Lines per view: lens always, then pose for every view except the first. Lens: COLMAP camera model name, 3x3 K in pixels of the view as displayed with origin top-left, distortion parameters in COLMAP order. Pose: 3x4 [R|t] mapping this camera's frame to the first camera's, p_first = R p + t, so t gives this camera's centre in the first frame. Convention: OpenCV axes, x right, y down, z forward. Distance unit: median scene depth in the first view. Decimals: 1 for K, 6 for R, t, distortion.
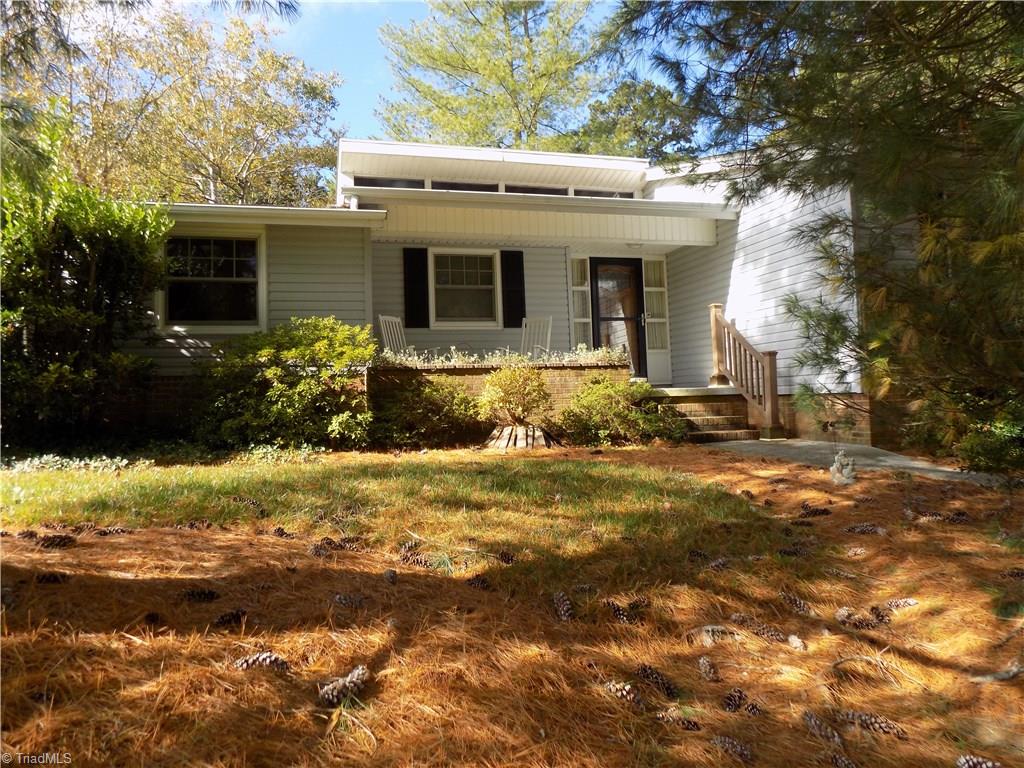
lens RADIAL K [[693.0, 0, 511.8], [0, 693.0, 380.9], [0, 0, 1]] dist [-0.071398, 0.059421]
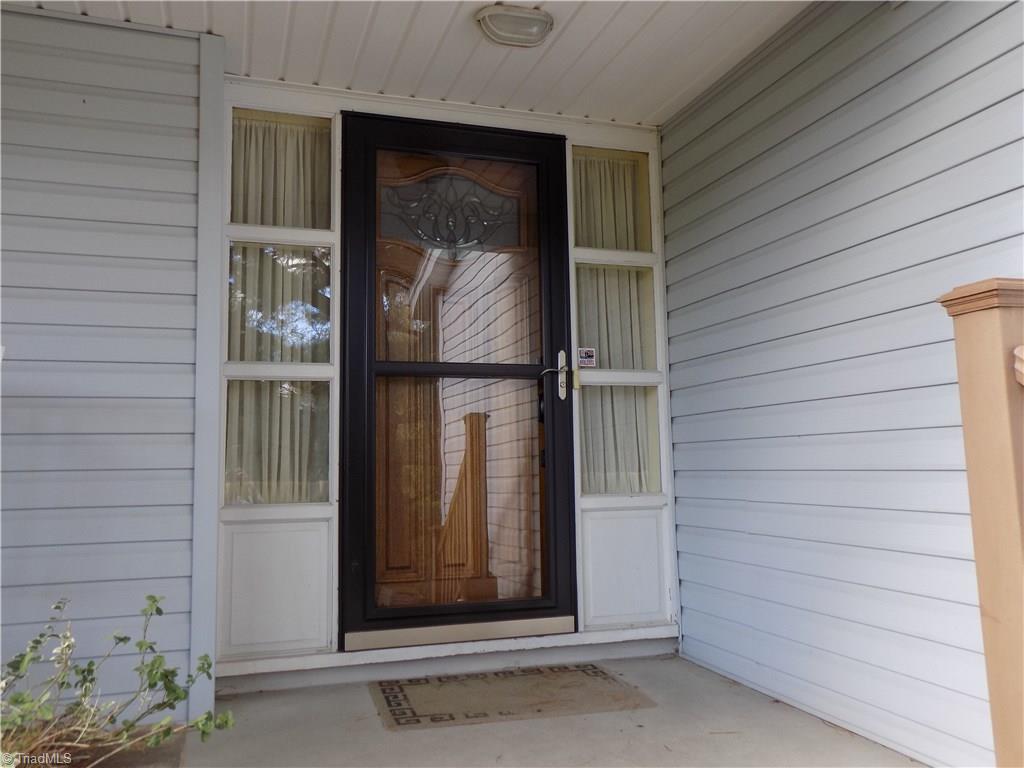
lens RADIAL K [[850.9, 0, 512.4], [0, 850.9, 384.7], [0, 0, 1]] dist [0.004836, 0.001585]
pose [[0.998312, 0.022257, 0.053646, 0.154305], [-0.018827, 0.997797, -0.063607, -0.064646], [-0.054944, 0.062489, 0.996532, 0.692438]]
